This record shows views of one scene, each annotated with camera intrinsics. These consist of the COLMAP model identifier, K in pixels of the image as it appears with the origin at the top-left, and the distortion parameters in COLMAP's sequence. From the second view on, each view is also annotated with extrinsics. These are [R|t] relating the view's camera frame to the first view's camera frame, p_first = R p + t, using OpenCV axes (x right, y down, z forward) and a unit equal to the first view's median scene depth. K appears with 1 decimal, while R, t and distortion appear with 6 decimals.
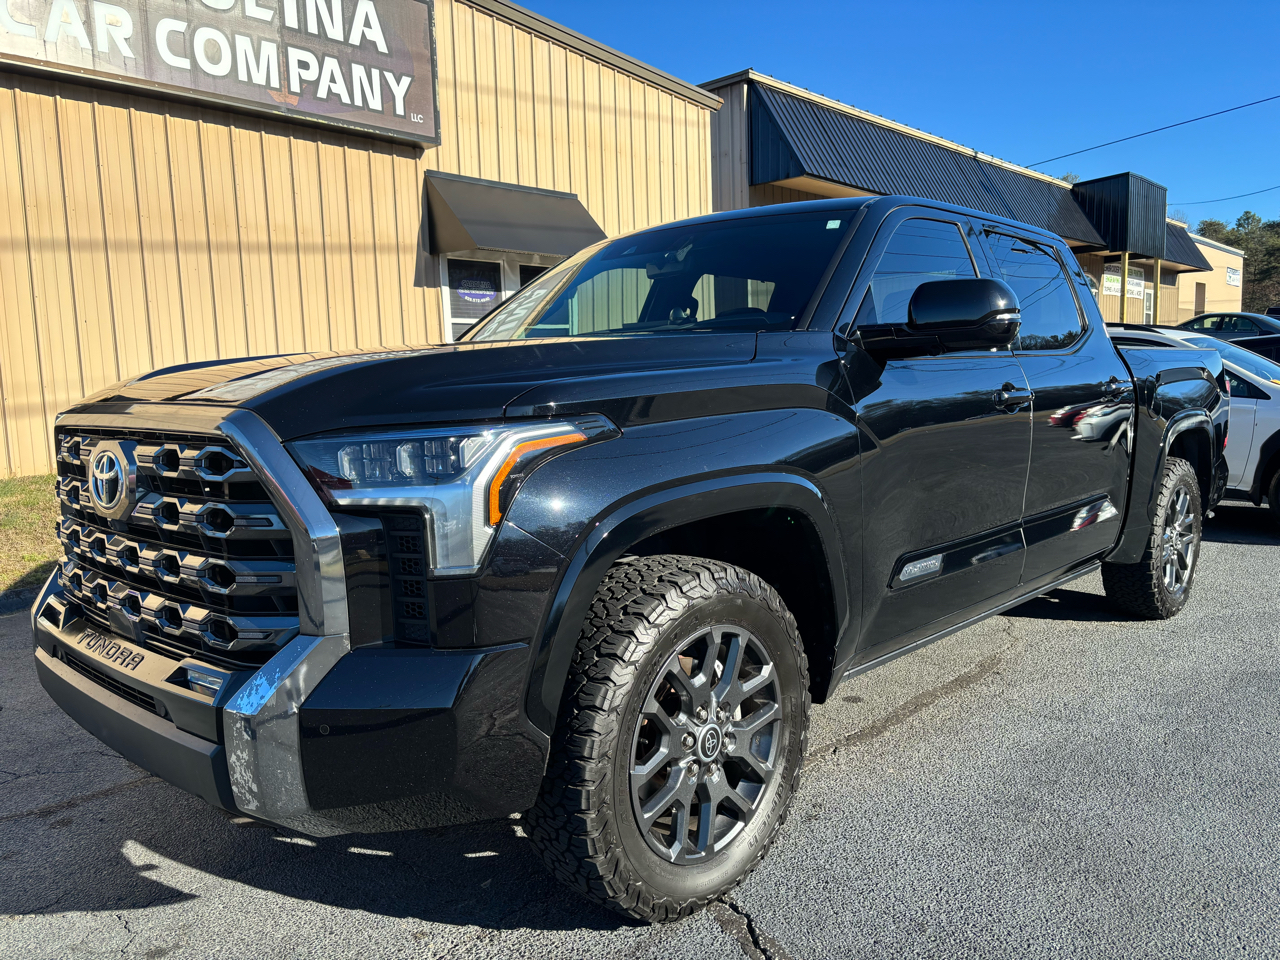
lens RADIAL K [[1002.1, 0, 640.1], [0, 1002.1, 488.3], [0, 0, 1]] dist [0.052559, -0.060181]
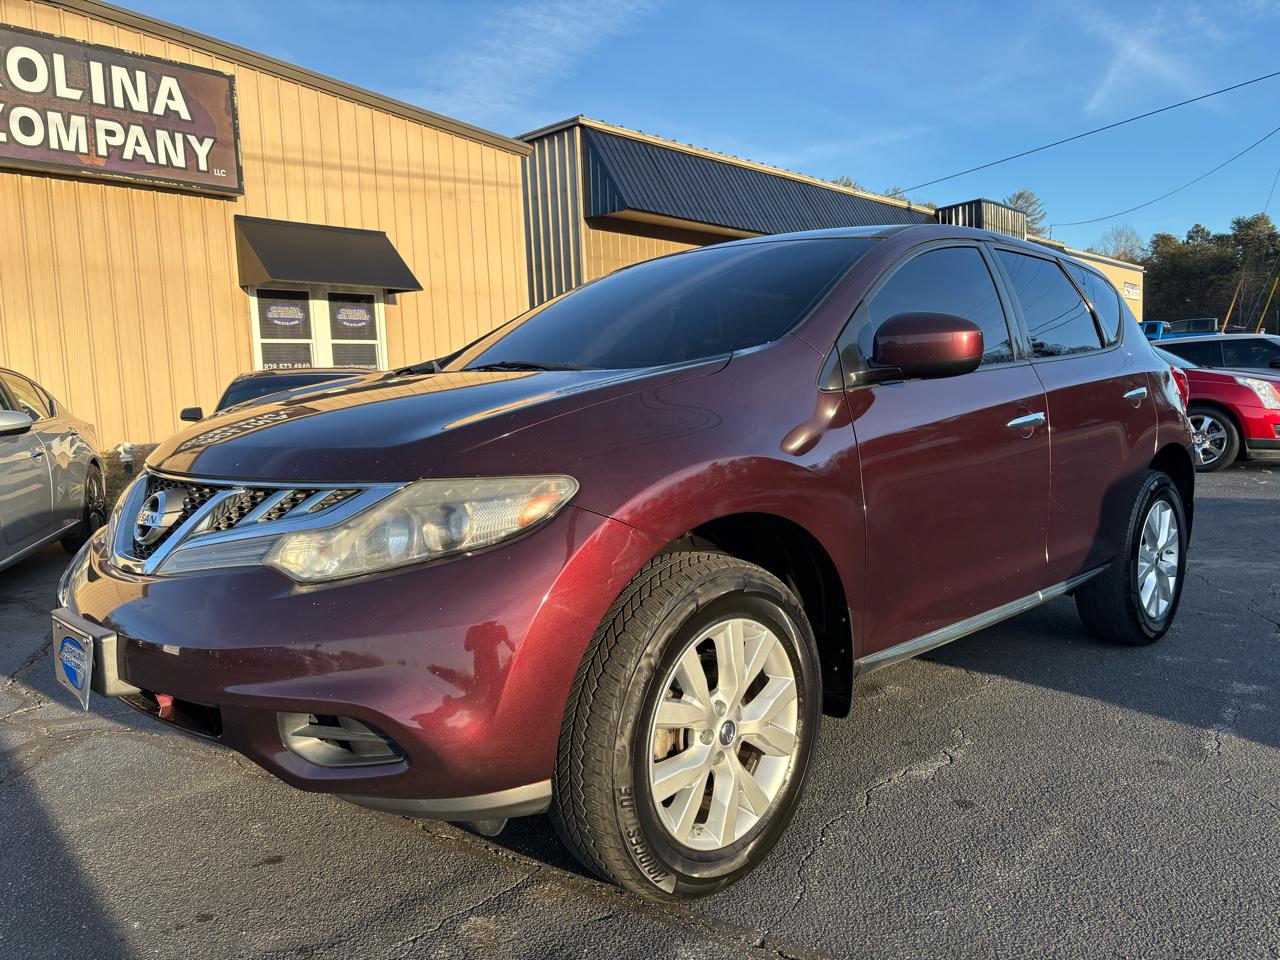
lens RADIAL K [[1006.4, 0, 632.8], [0, 1006.4, 479.1], [0, 0, 1]] dist [0.062586, -0.072911]
pose [[0.999957, -0.008807, -0.003018, 0.276176], [0.008728, 0.999636, -0.025515, 0.031606], [0.003242, 0.025487, 0.999670, -0.197769]]
